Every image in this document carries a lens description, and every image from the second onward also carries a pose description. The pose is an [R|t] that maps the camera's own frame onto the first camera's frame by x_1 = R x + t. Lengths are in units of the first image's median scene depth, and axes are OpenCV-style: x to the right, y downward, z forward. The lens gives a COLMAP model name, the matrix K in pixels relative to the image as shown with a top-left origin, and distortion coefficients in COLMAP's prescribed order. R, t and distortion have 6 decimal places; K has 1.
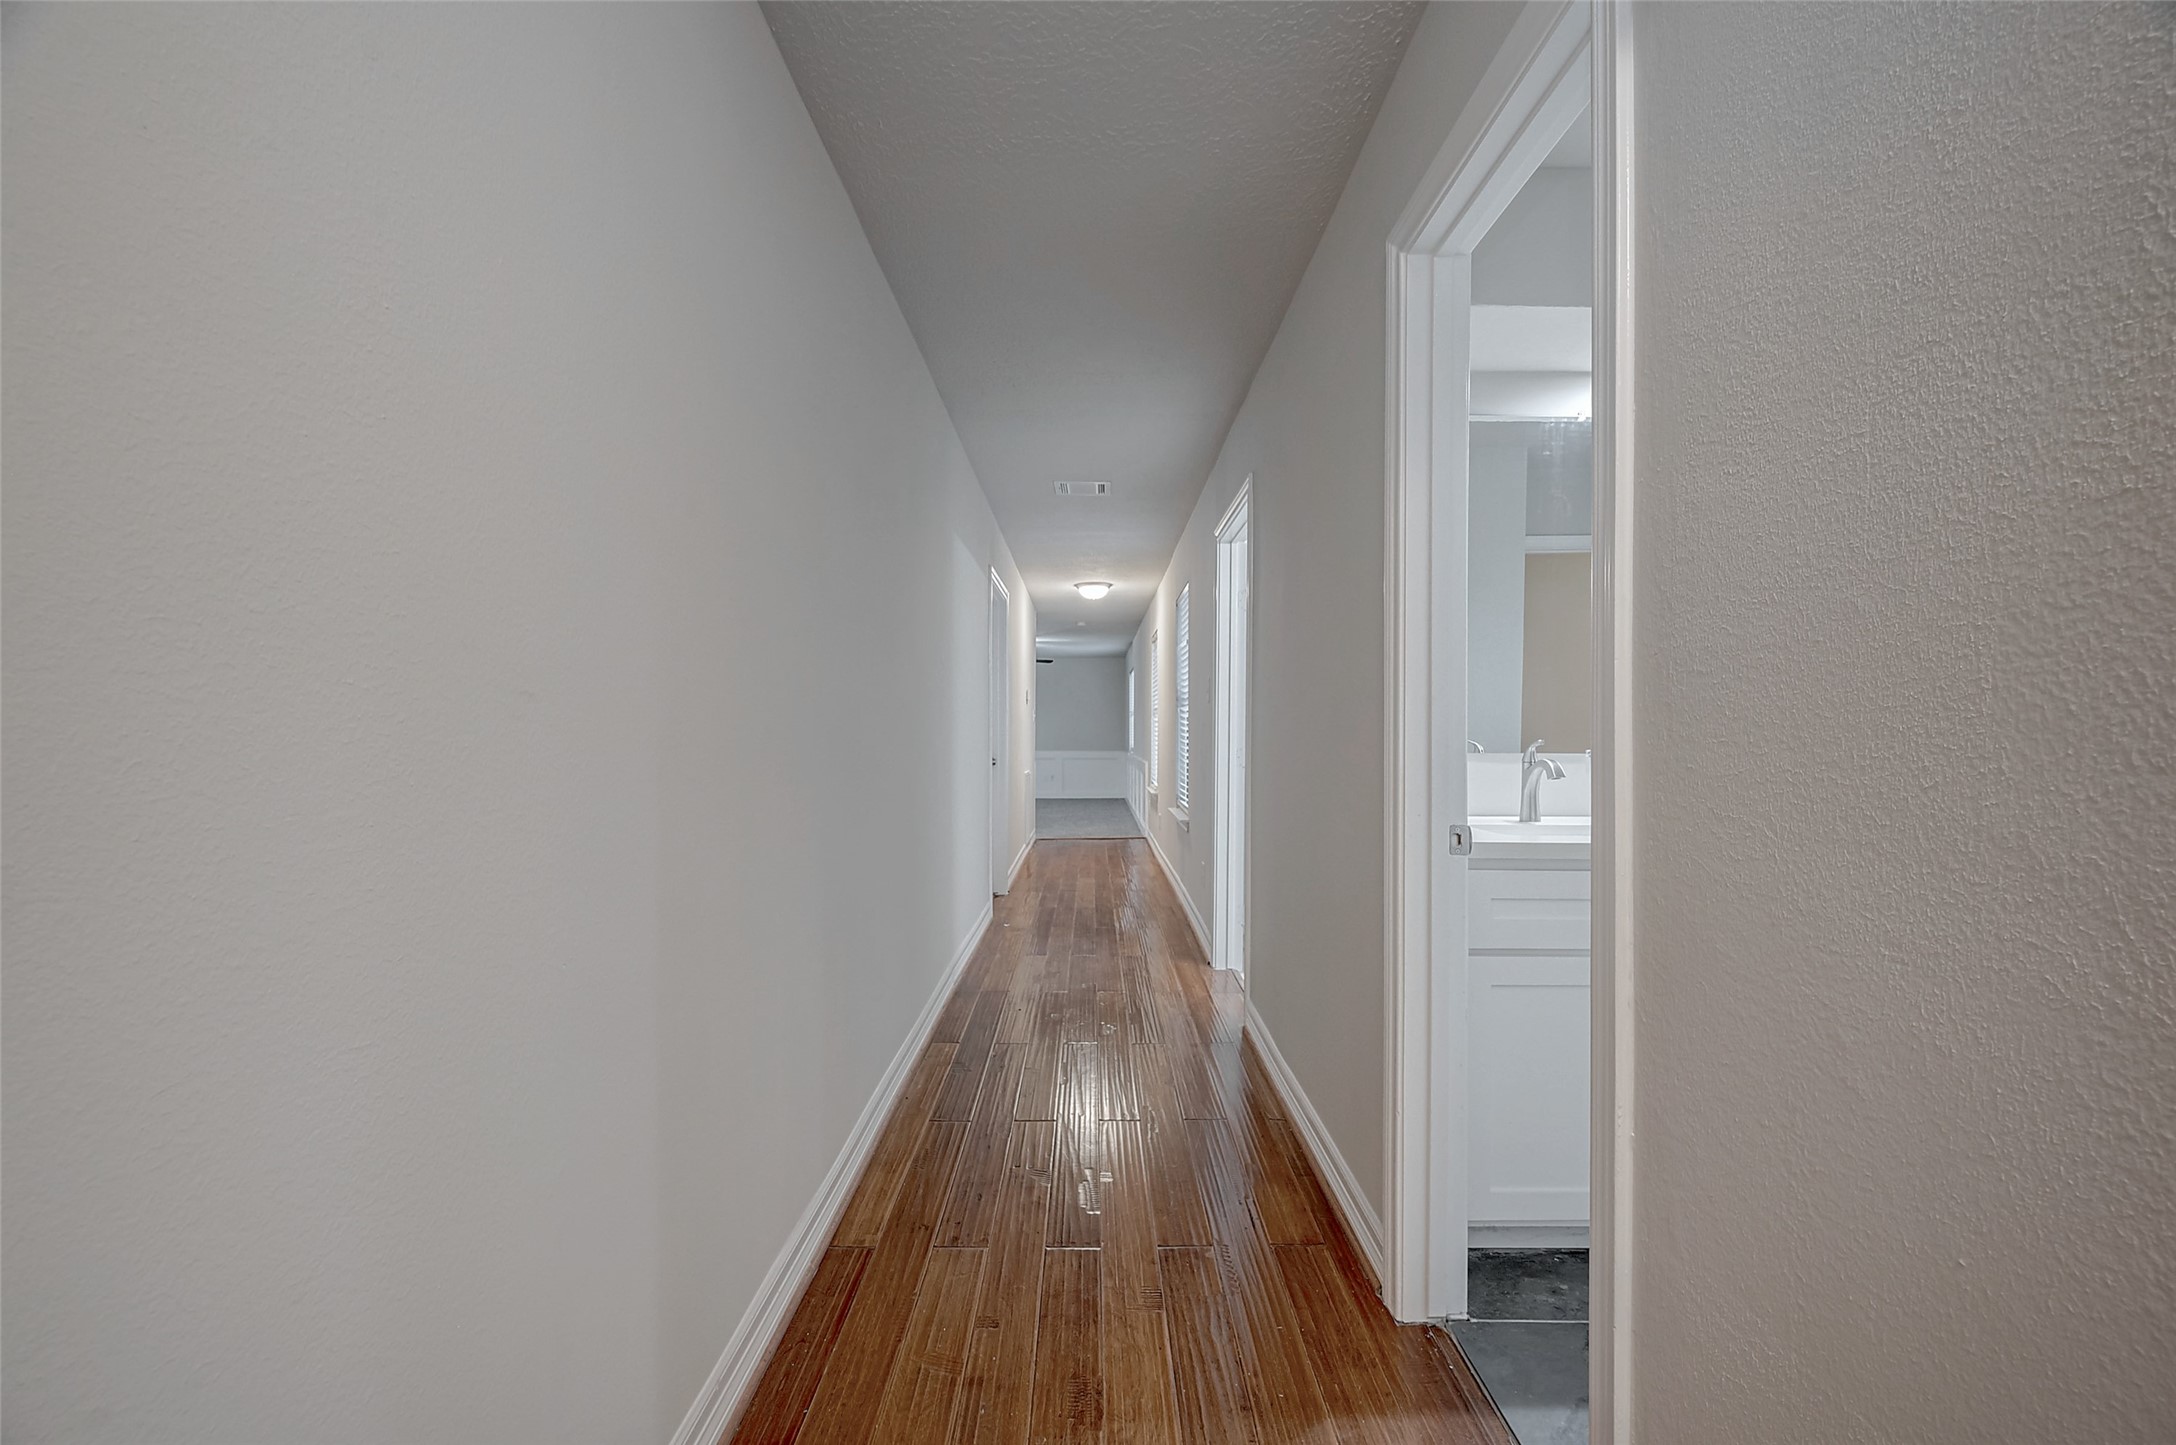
lens RADIAL K [[863.9, 0, 1088.0], [0, 863.9, 722.5], [0, 0, 1]] dist [-0.000139, 0.000222]
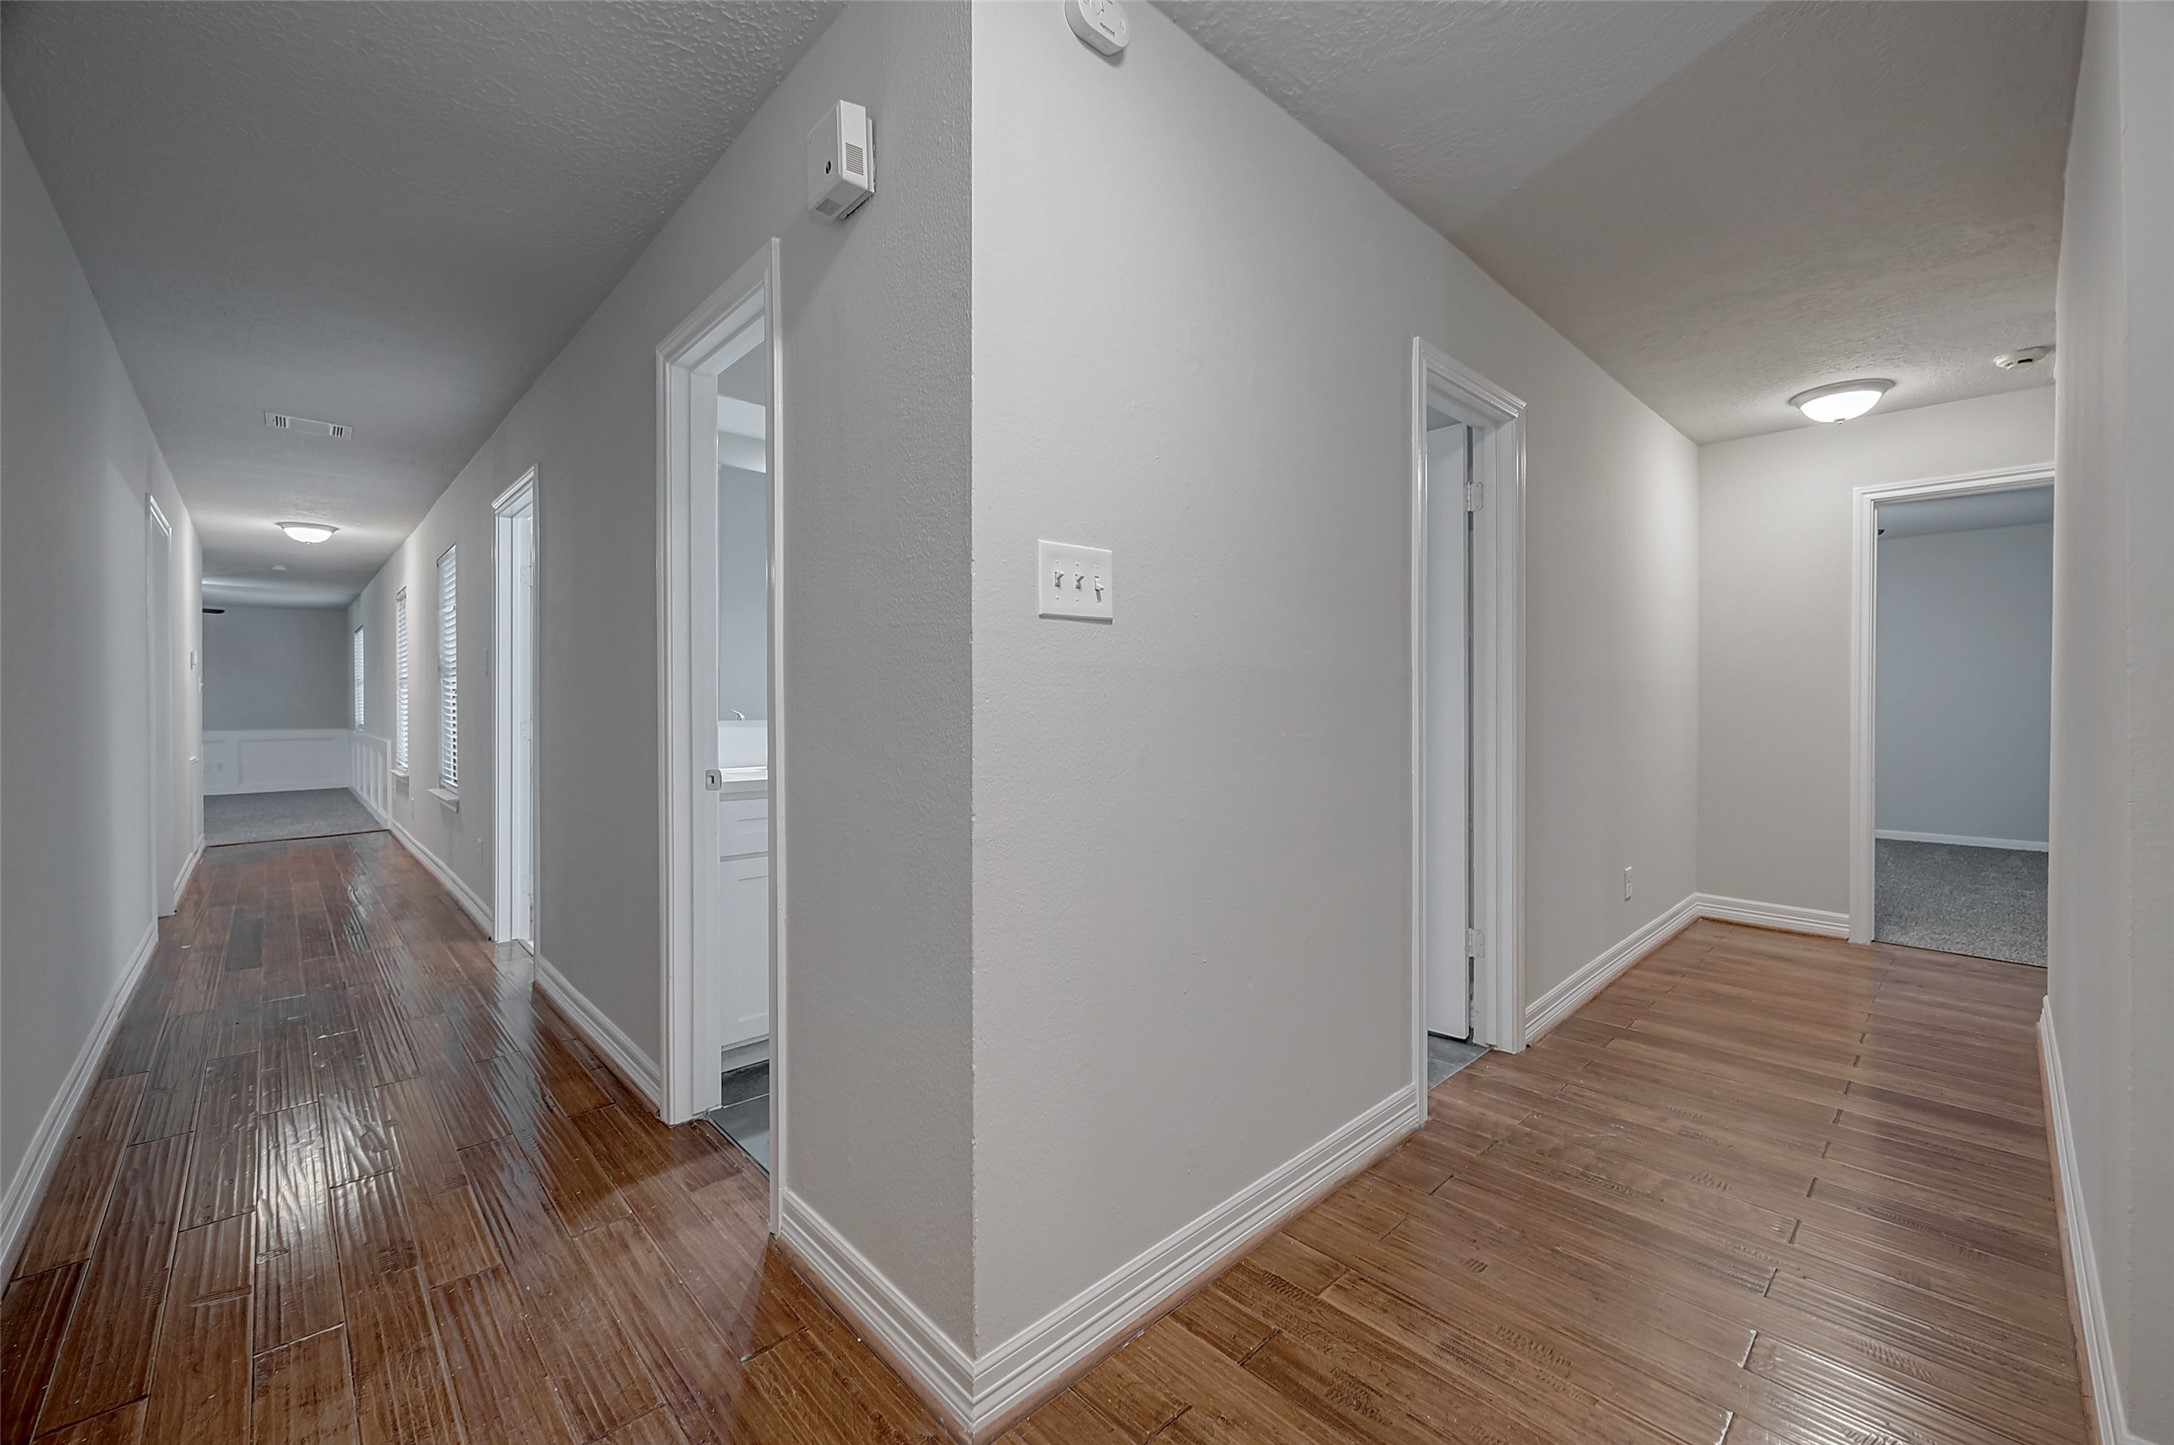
lens RADIAL K [[867.3, 0, 1080.0], [0, 867.3, 714.4], [0, 0, 1]] dist [-0.000831, 0.000084]
pose [[0.728803, -0.013053, 0.684599, -0.038381], [-0.003462, 0.999735, 0.022748, -0.002924], [-0.684715, -0.018949, 0.728565, -0.159448]]
